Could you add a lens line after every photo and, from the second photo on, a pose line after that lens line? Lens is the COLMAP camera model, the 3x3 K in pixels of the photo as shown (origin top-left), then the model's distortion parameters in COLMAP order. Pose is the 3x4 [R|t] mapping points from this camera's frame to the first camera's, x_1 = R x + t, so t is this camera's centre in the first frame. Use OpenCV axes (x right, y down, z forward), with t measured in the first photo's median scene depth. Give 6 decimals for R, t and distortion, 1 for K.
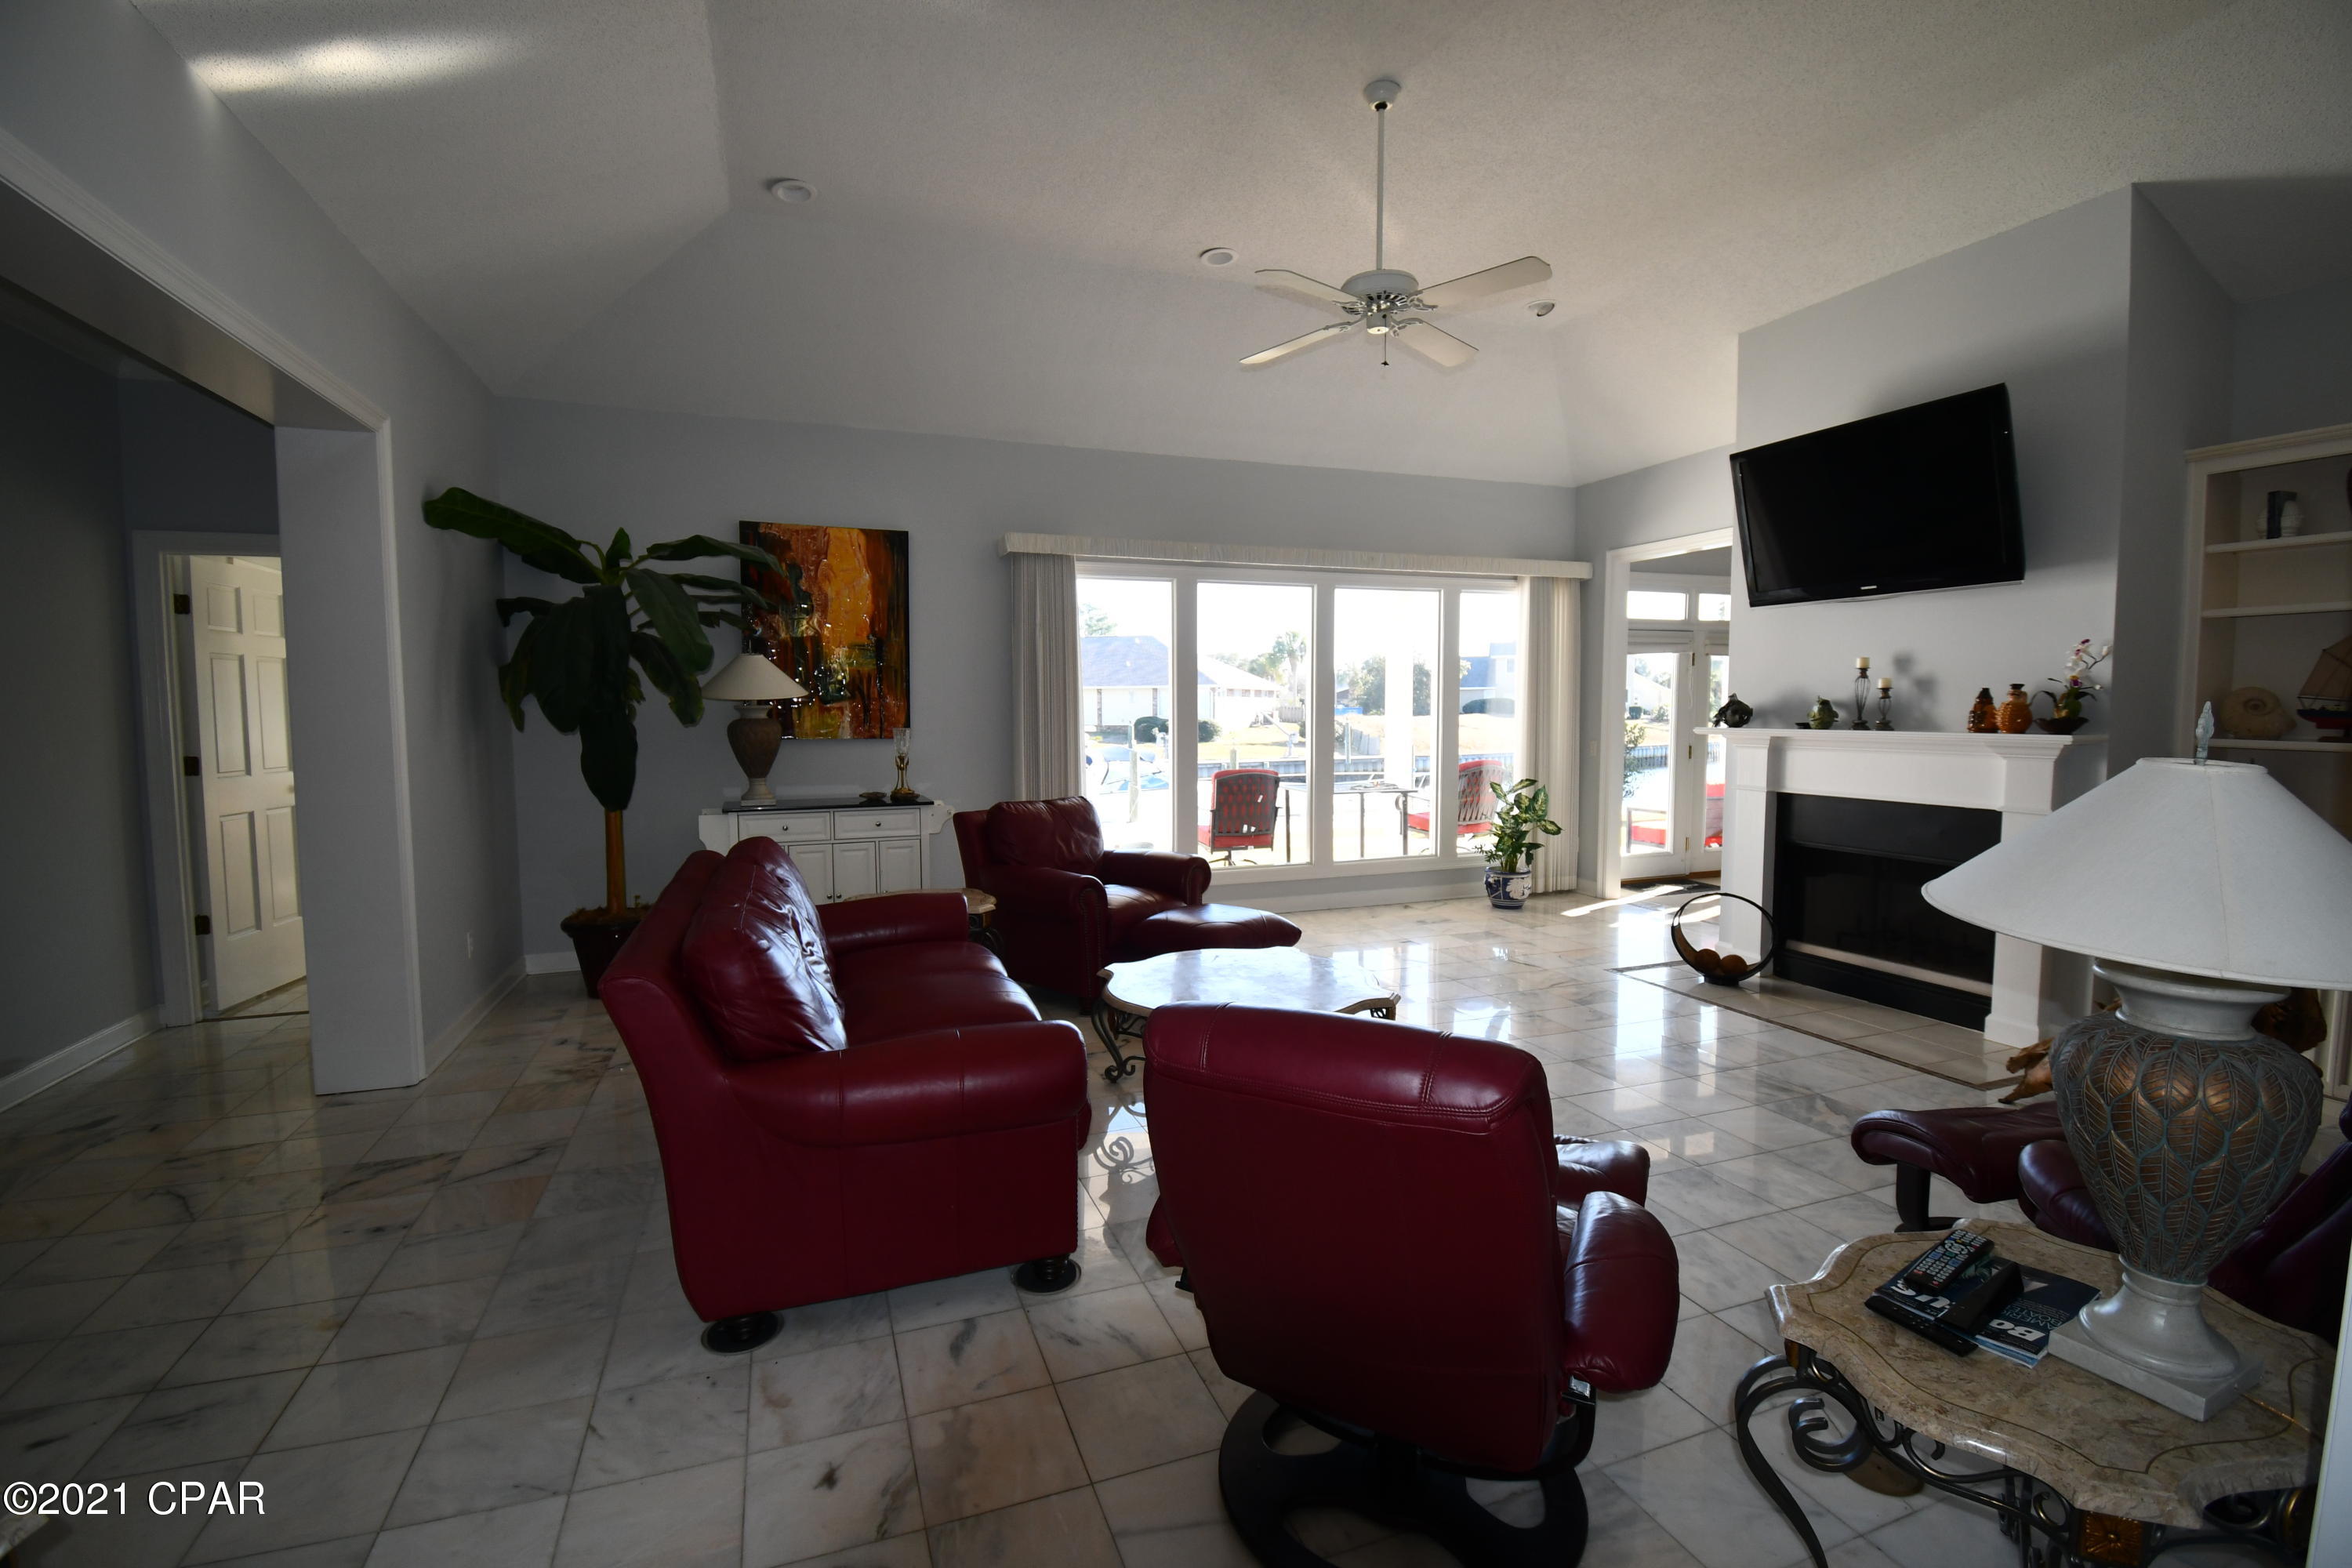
lens RADIAL K [[1037.8, 0, 1180.7], [0, 1037.8, 781.6], [0, 0, 1]] dist [0.005747, -0.016523]
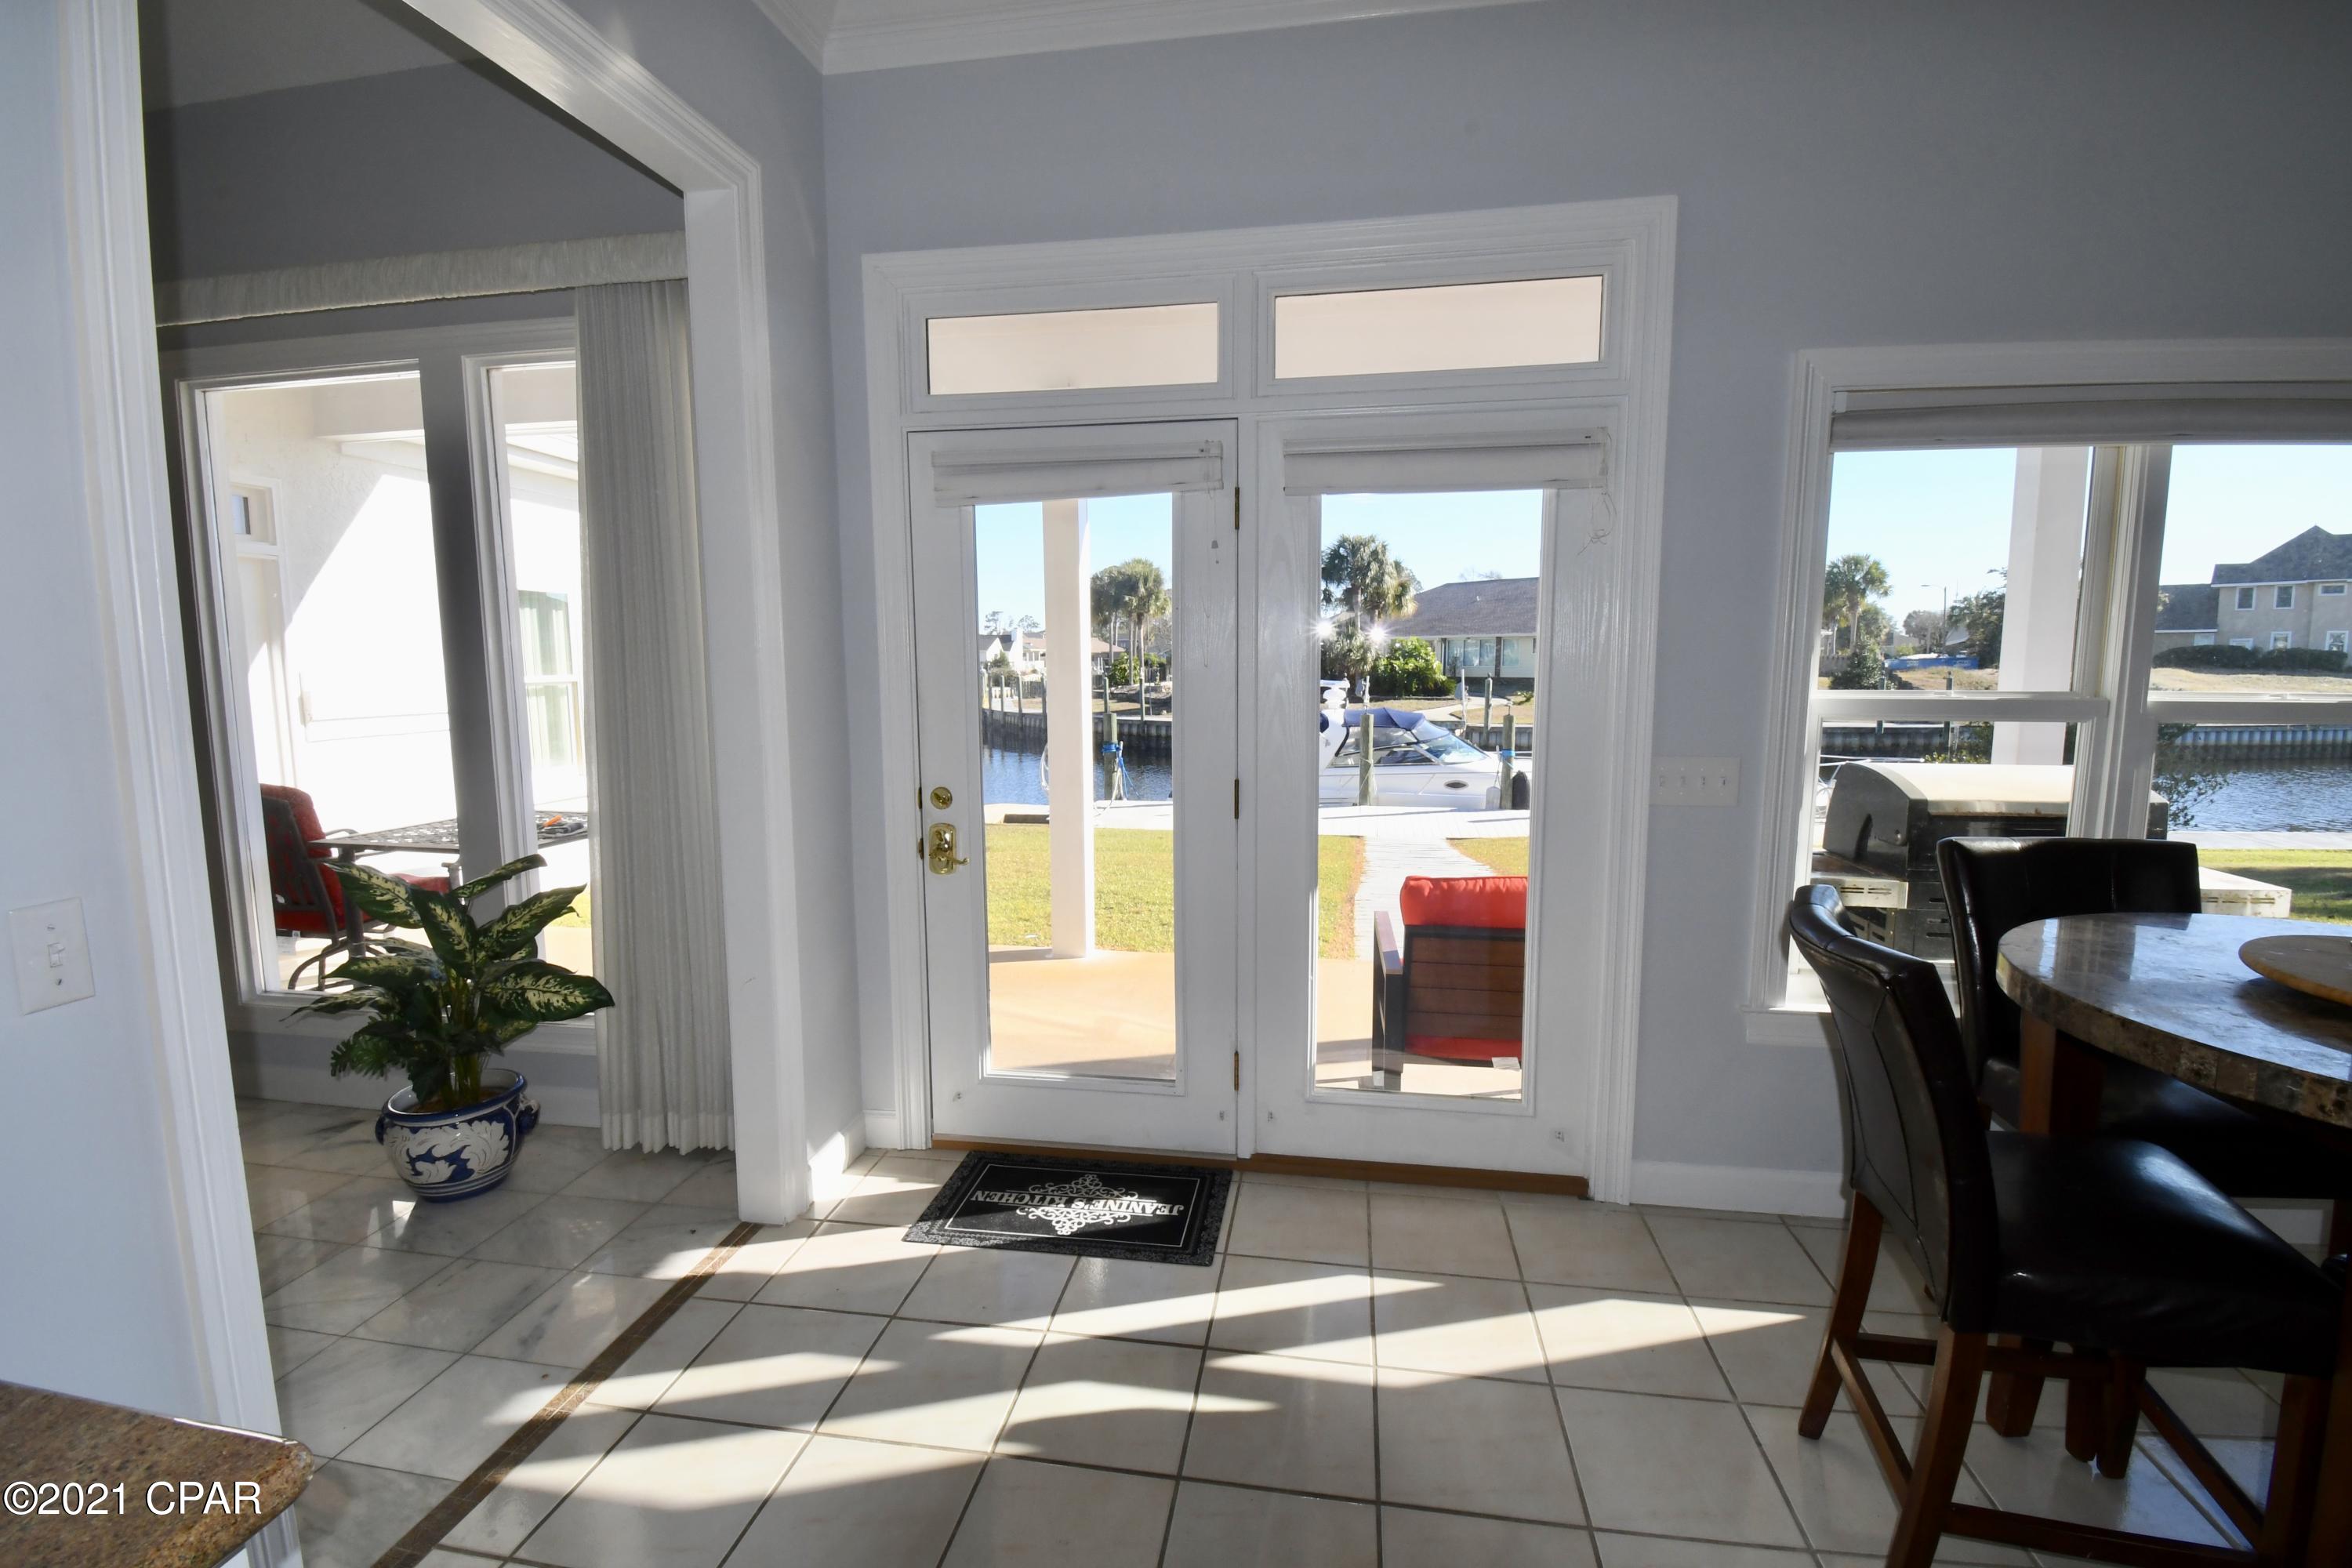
lens RADIAL K [[1037.8, 0, 1171.2], [0, 1037.8, 778.1], [0, 0, 1]] dist [0.005747, -0.016523]
pose [[0.862647, 0.058676, -0.502391, 0.885356], [-0.035656, 0.997832, 0.055316, -0.078260], [0.504548, -0.029805, 0.862869, 0.958134]]
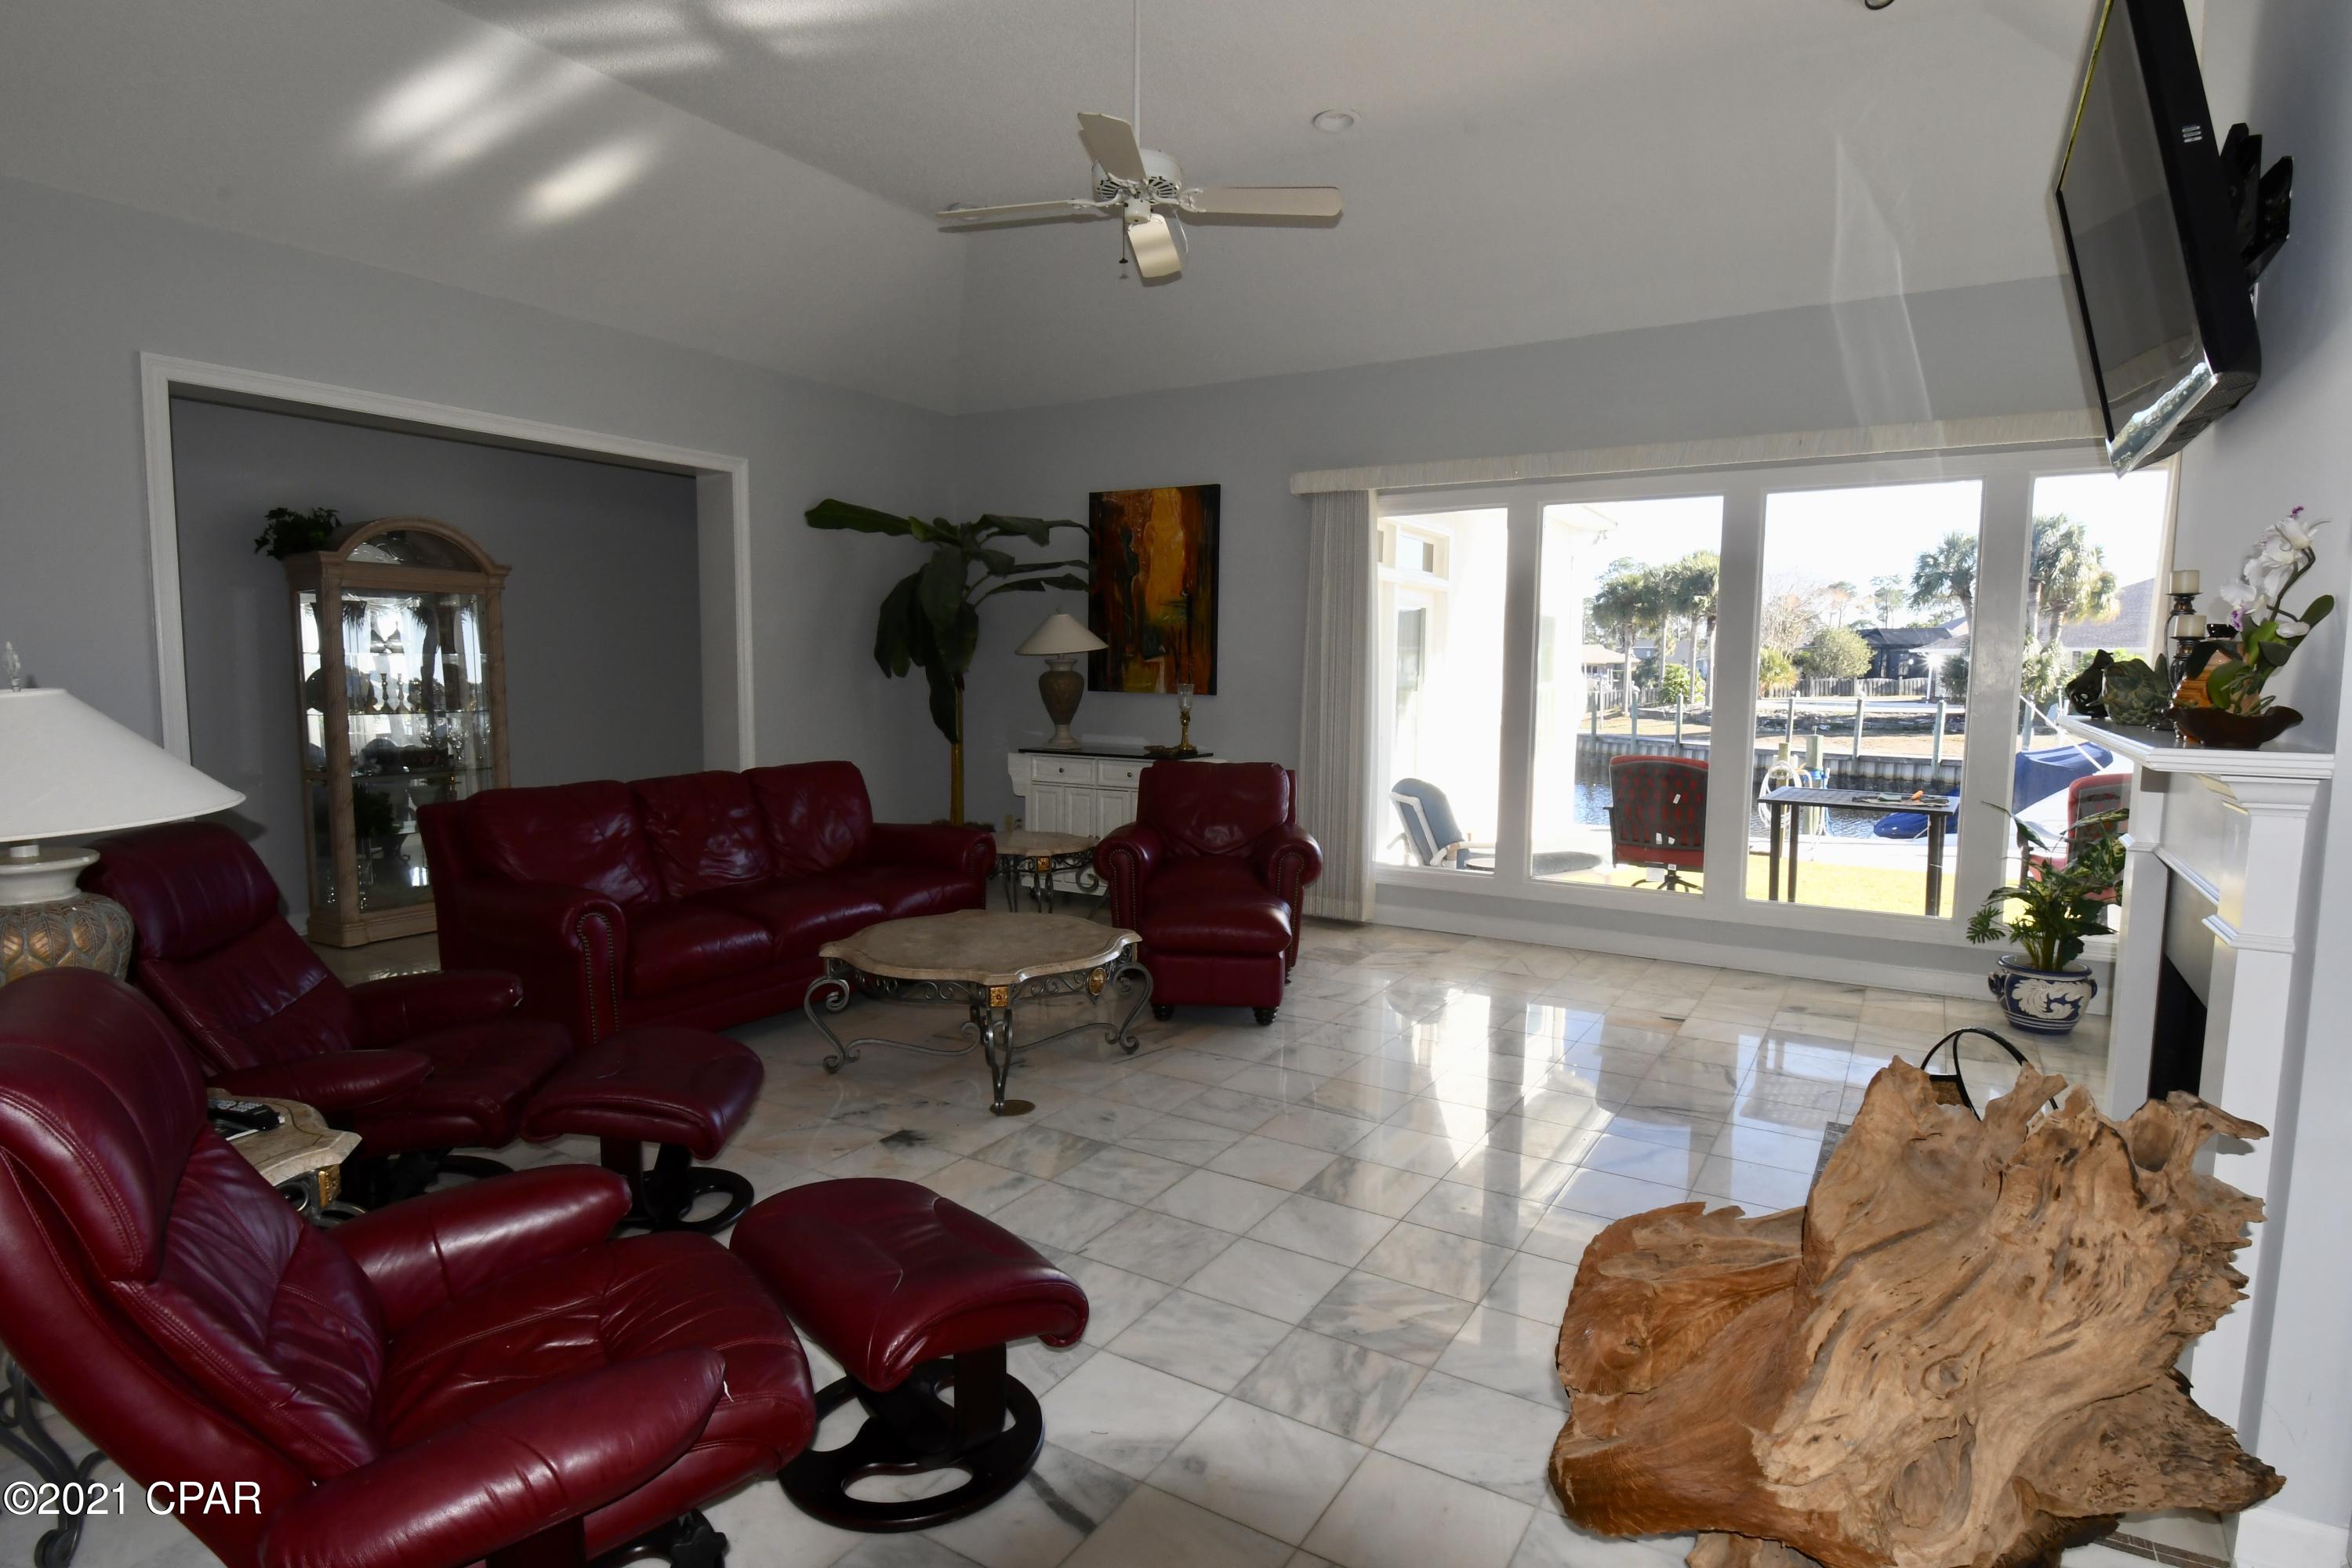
lens RADIAL K [[1234.5, 0, 1184.2], [0, 1234.5, 784.4], [0, 0, 1]] dist [-0.000793, -0.001483]
pose [[0.617256, 0.086157, -0.782030, 0.653871], [-0.070255, 0.996051, 0.054284, -0.019622], [0.783619, 0.021435, 0.620872, 0.256938]]
